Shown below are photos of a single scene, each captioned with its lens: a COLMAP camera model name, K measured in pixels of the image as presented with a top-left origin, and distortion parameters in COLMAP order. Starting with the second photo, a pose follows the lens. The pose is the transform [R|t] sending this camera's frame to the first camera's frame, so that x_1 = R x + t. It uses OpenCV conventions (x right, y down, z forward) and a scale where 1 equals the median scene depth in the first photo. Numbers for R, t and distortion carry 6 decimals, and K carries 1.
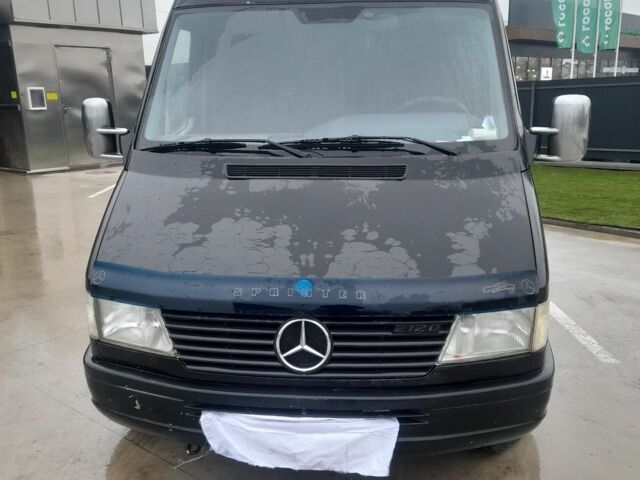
lens RADIAL K [[604.0, 0, 322.8], [0, 604.0, 237.9], [0, 0, 1]] dist [0.131980, -0.173053]
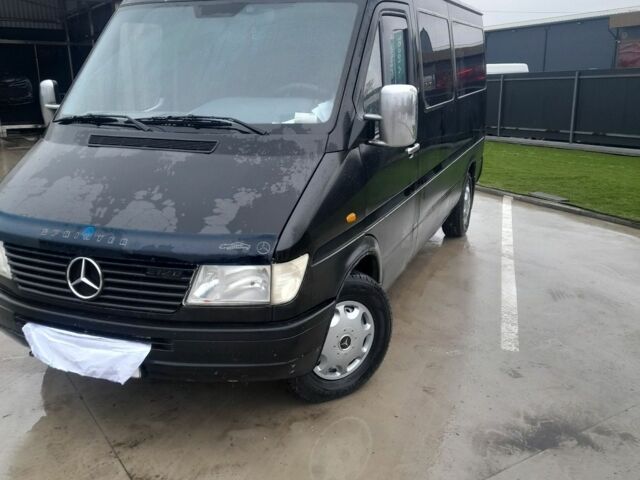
lens RADIAL K [[604.0, 0, 322.8], [0, 604.0, 237.9], [0, 0, 1]] dist [0.131980, -0.173053]
pose [[0.958319, 0.081880, -0.273716, 0.746740], [-0.075058, 0.996553, 0.035325, 0.010461], [0.275665, -0.013308, 0.961162, -0.086707]]
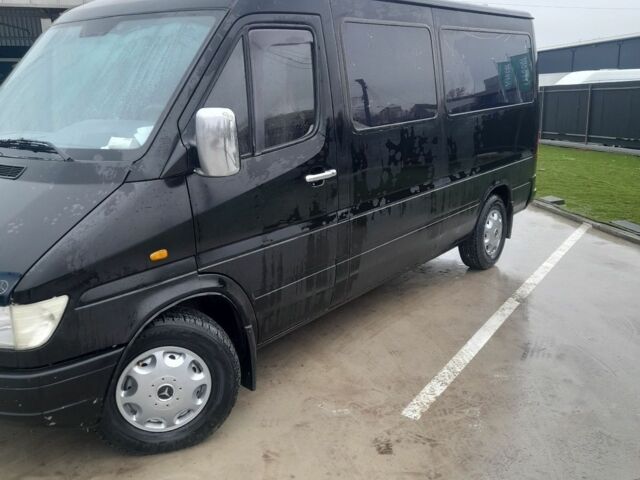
lens RADIAL K [[604.0, 0, 322.8], [0, 604.0, 237.9], [0, 0, 1]] dist [0.131980, -0.173053]
pose [[0.845337, 0.120588, -0.520445, 1.339947], [-0.113858, 0.992476, 0.045024, -0.116778], [0.521959, 0.021197, 0.852707, 0.362704]]
